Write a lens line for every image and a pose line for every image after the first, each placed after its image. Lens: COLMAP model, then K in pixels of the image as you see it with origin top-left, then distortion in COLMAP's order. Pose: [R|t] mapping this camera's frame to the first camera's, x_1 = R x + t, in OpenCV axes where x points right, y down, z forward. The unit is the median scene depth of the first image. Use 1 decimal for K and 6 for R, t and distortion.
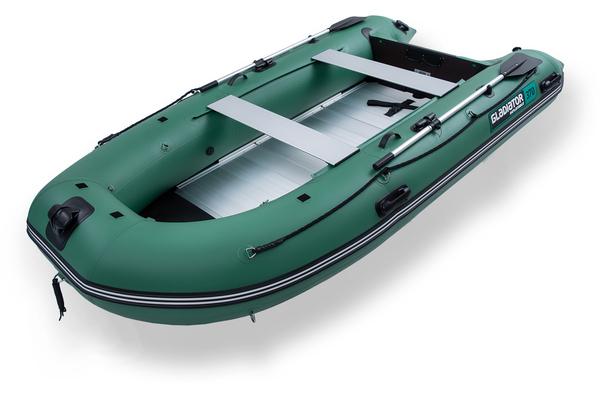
lens RADIAL K [[484.2, 0, 299.0], [0, 484.2, 198.7], [0, 0, 1]] dist [-0.004351, -0.000015]
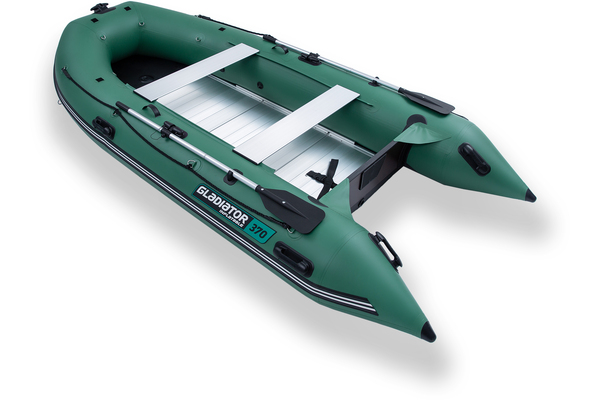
lens RADIAL K [[450.3, 0, 299.1], [0, 450.3, 201.5], [0, 0, 1]] dist [-0.013297, -0.002719]
pose [[0.112047, 0.739432, -0.663842, 0.963100], [-0.669045, 0.550080, 0.499790, -0.677875], [0.734727, 0.388140, 0.556348, 0.620255]]
